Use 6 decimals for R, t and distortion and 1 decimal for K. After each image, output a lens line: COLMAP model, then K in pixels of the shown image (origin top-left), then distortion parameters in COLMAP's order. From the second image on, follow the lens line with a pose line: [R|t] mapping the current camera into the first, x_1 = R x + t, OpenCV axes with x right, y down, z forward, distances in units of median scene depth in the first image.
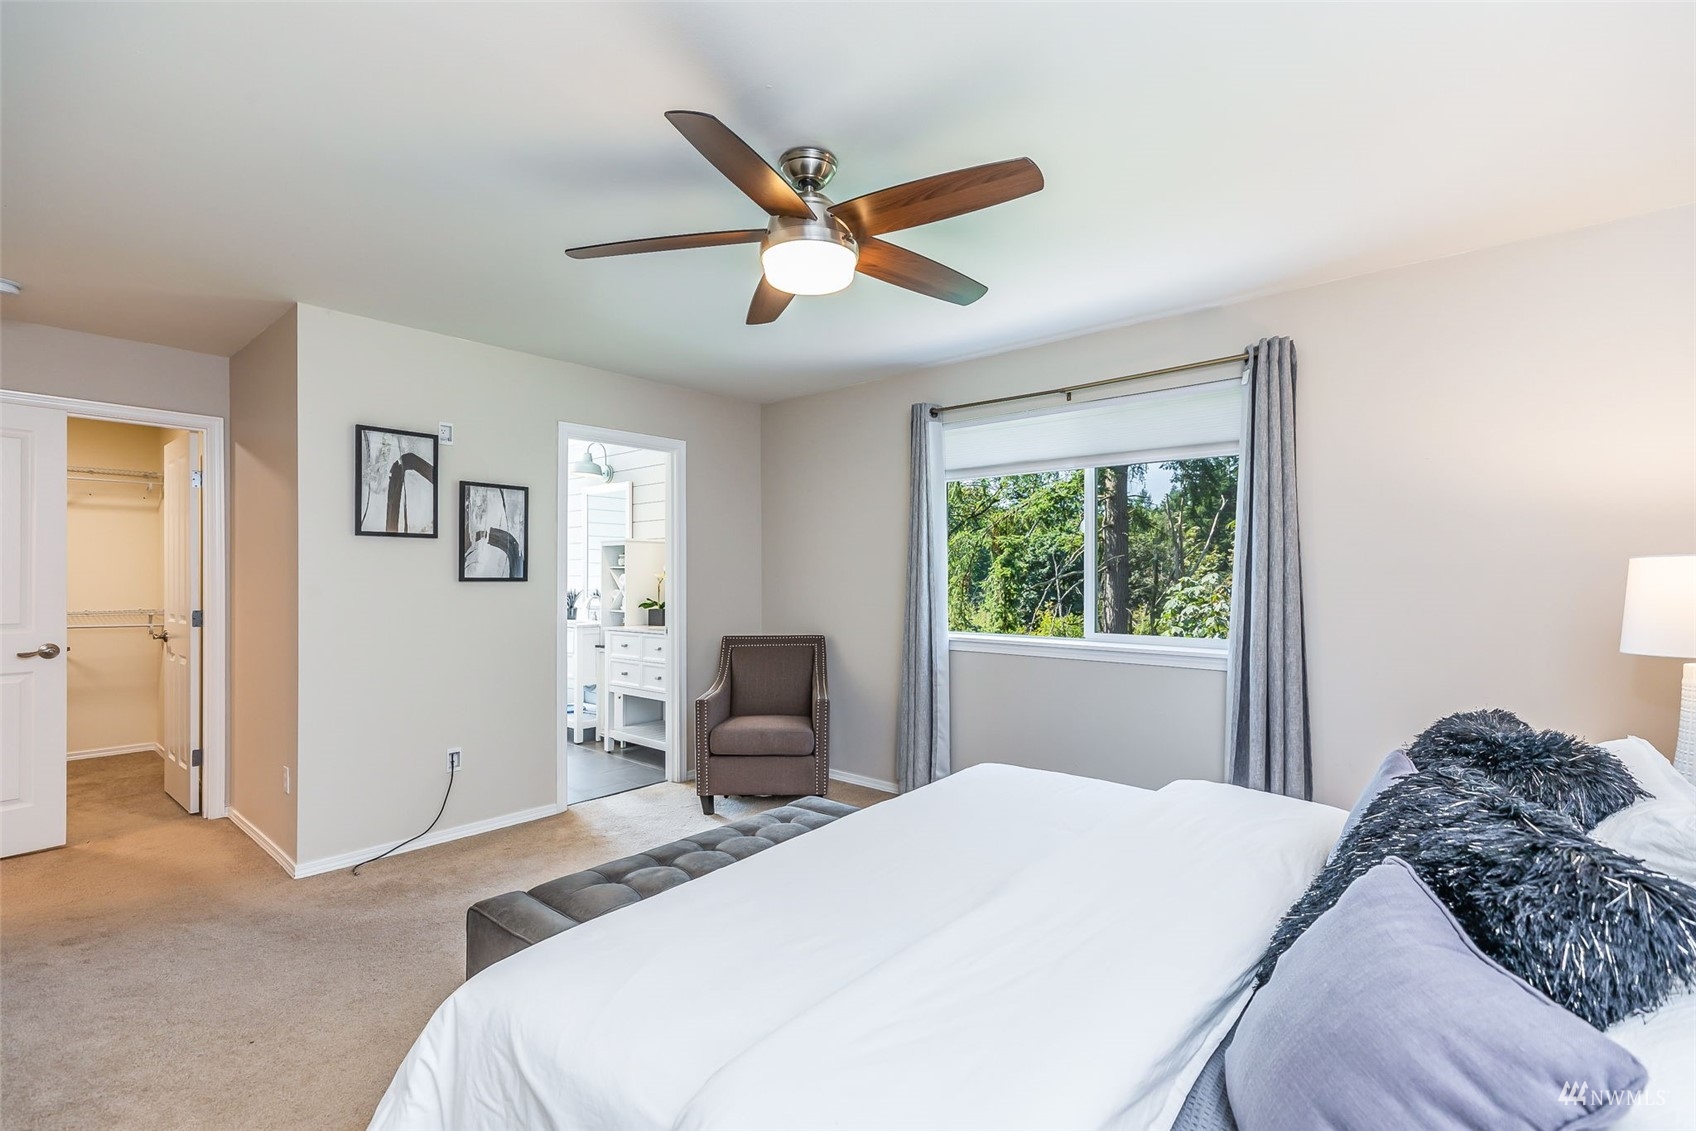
lens RADIAL K [[768.3, 0, 843.5], [0, 768.3, 565.9], [0, 0, 1]] dist [0.012338, -0.000200]
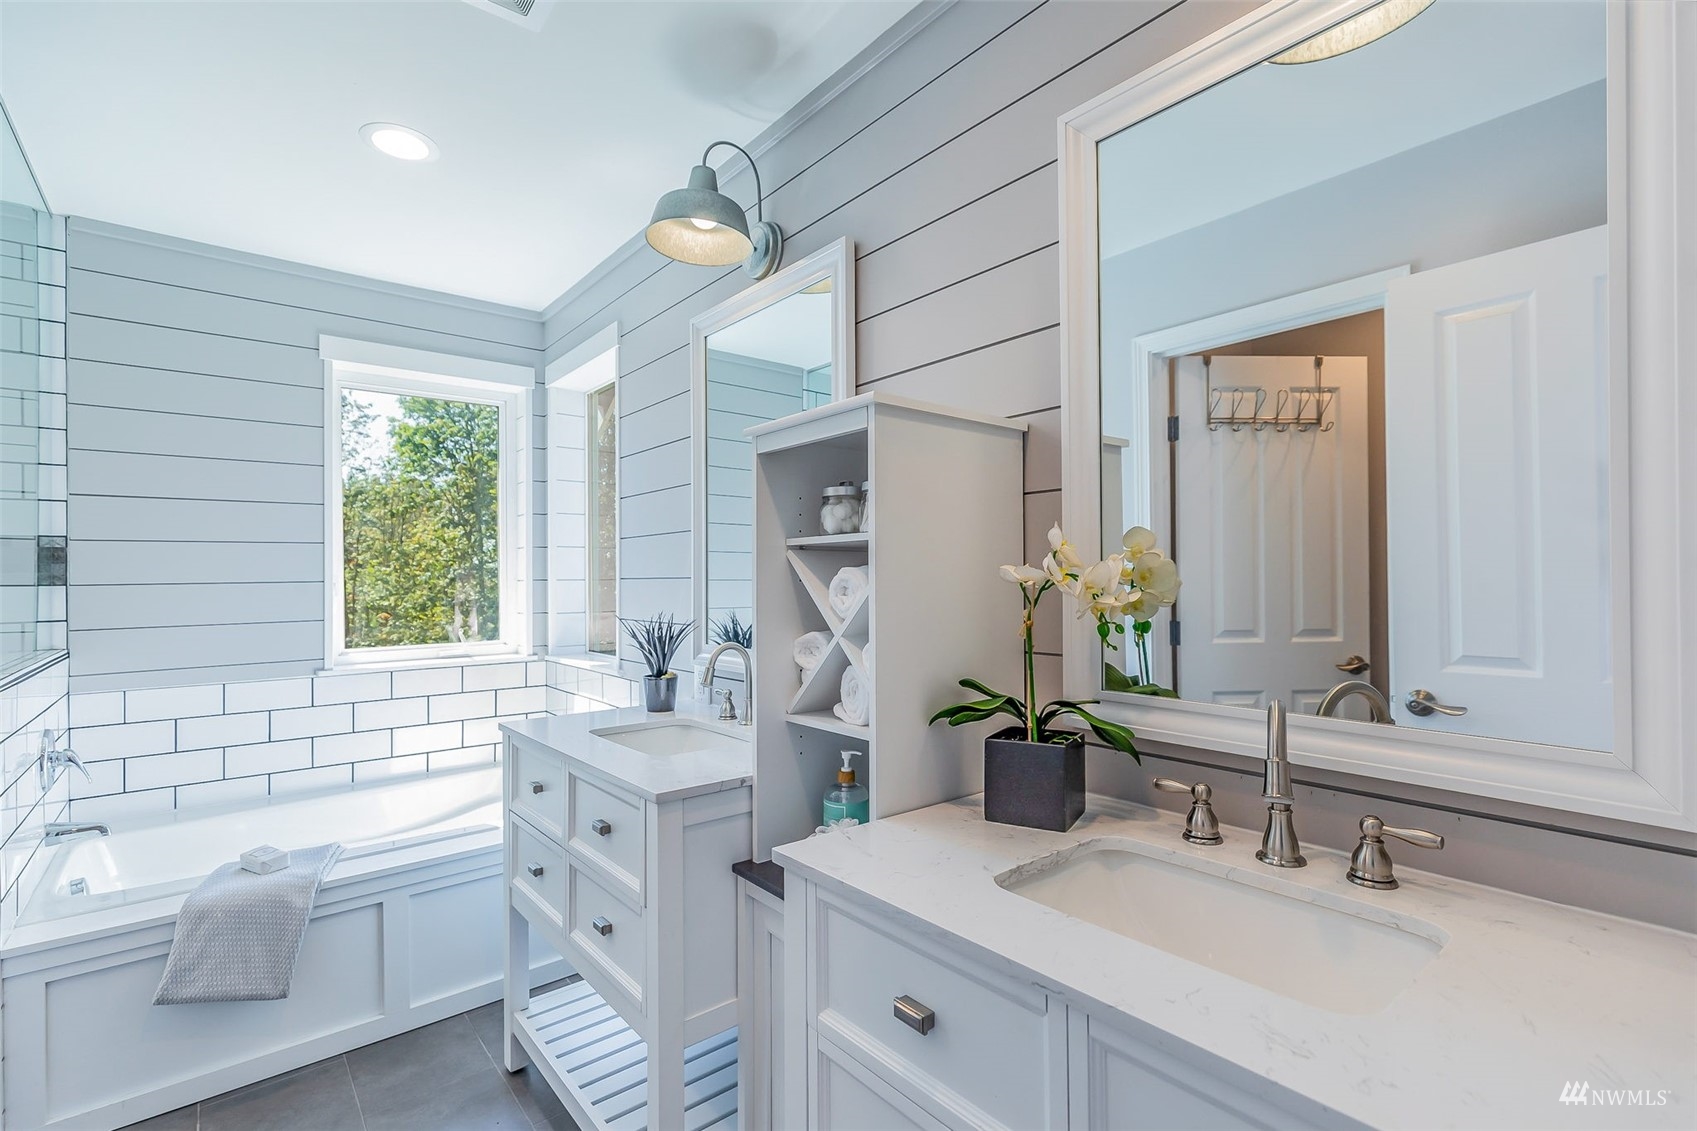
lens RADIAL K [[768.8, 0, 851.1], [0, 768.8, 569.4], [0, 0, 1]] dist [0.012338, -0.000200]
pose [[0.988269, -0.005938, -0.152607, -0.225506], [0.006689, 0.999968, 0.004406, 0.008847], [0.152576, -0.005375, 0.988277, 0.696013]]
